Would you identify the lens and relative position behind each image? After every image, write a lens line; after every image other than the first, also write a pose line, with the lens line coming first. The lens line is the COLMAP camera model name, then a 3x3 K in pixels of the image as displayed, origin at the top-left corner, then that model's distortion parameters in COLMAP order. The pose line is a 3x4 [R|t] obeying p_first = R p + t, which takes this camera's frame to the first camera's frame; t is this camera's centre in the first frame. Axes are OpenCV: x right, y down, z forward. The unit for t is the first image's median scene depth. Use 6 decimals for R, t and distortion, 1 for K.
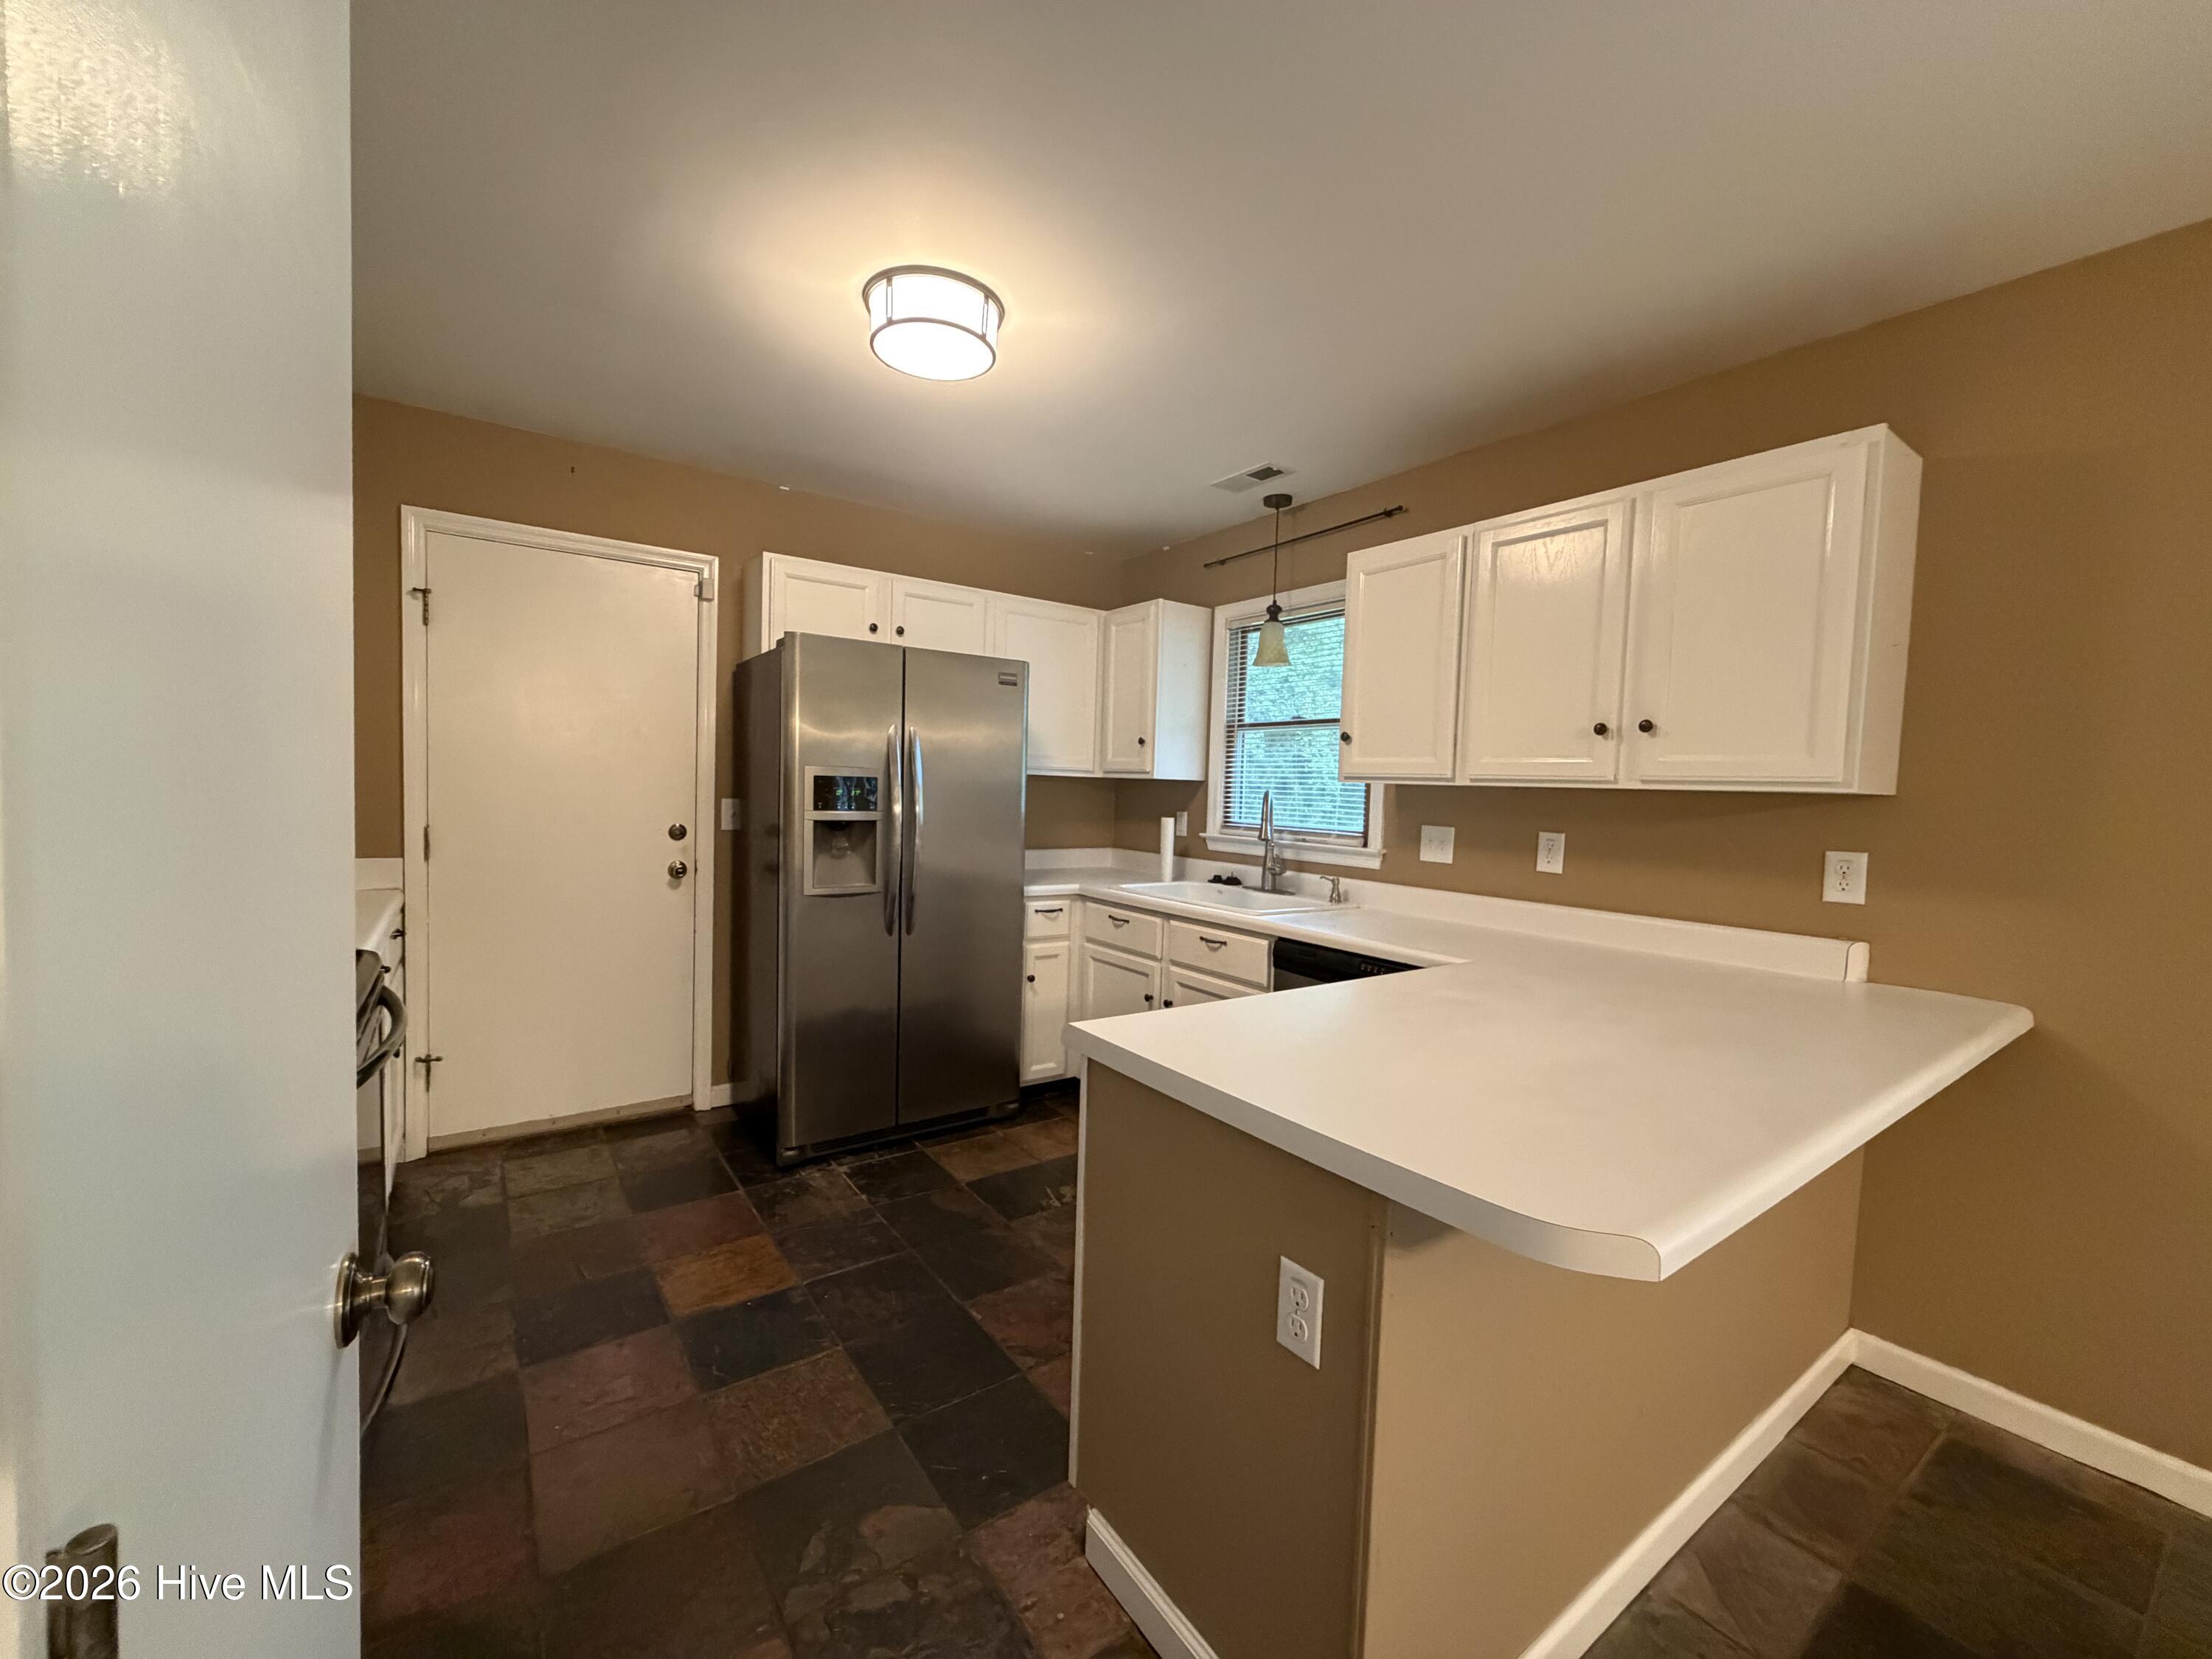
lens RADIAL K [[877.2, 0, 1099.7], [0, 877.2, 830.4], [0, 0, 1]] dist [-0.002777, 0.000673]
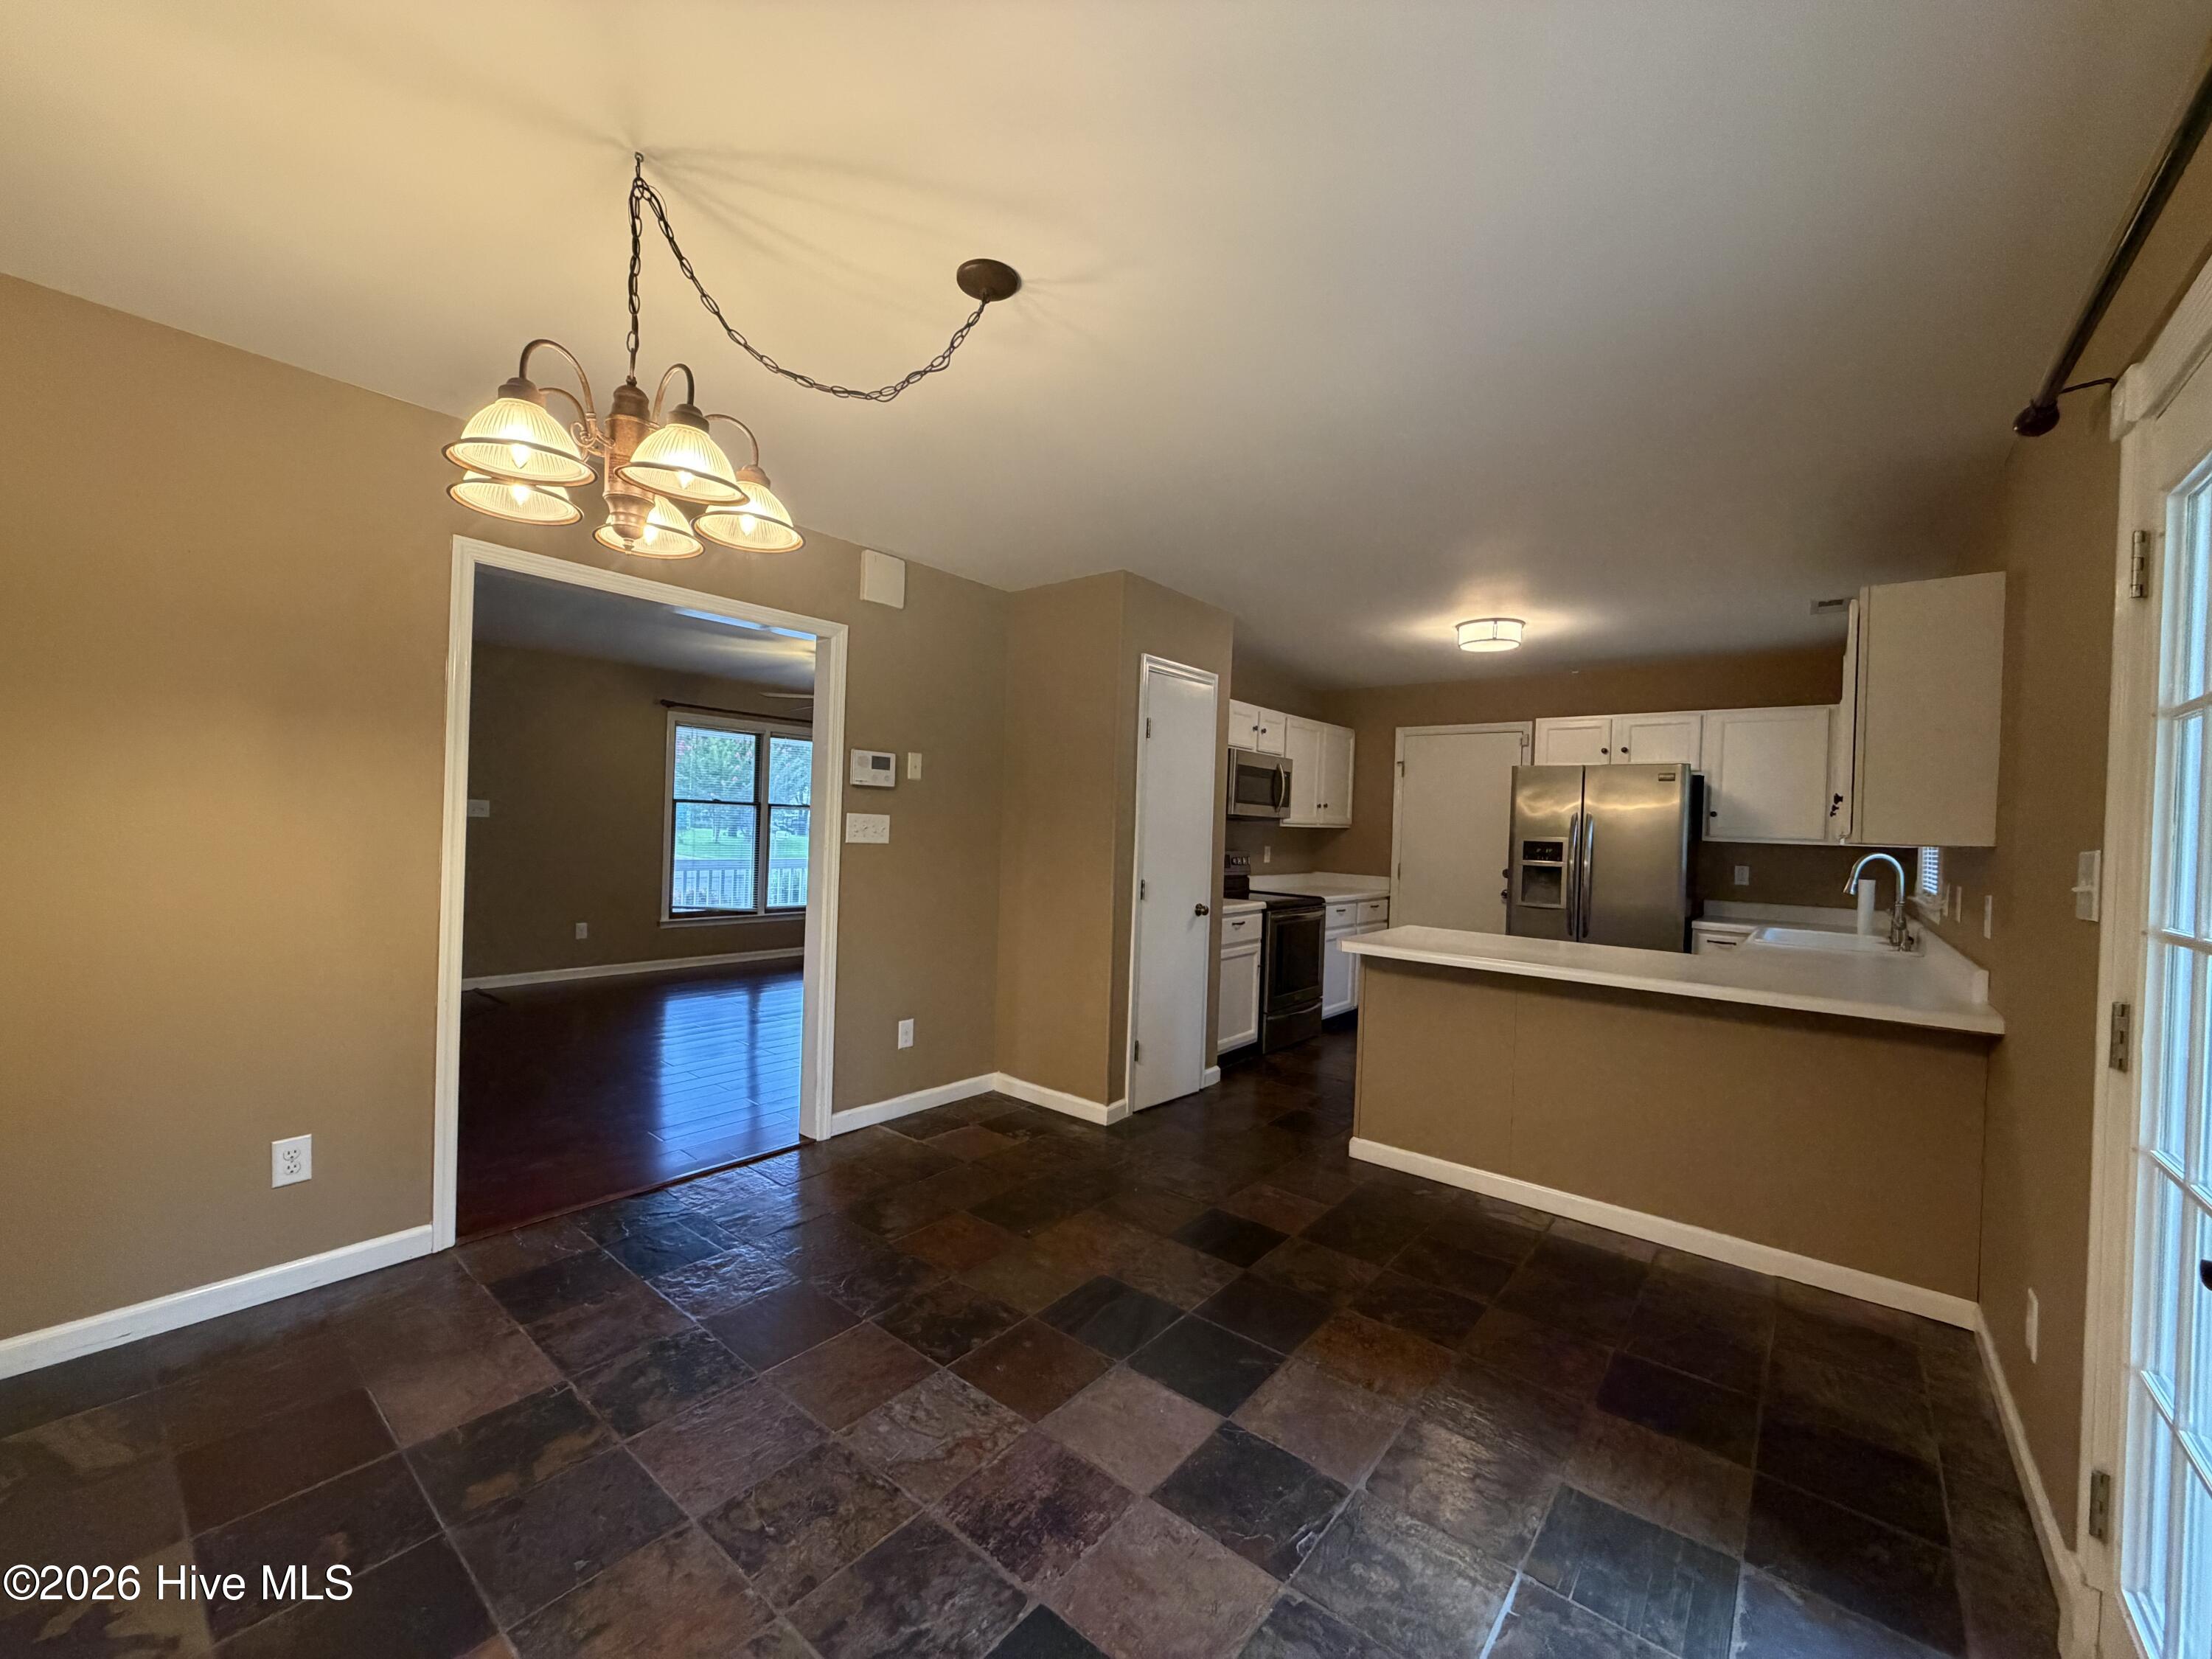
lens RADIAL K [[874.1, 0, 1096.7], [0, 874.1, 825.5], [0, 0, 1]] dist [-0.009195, 0.000127]
pose [[0.258899, -0.023152, -0.965627, 1.134853], [-0.075195, 0.996196, -0.044046, 0.050300], [0.962973, 0.084014, 0.256173, -0.320971]]
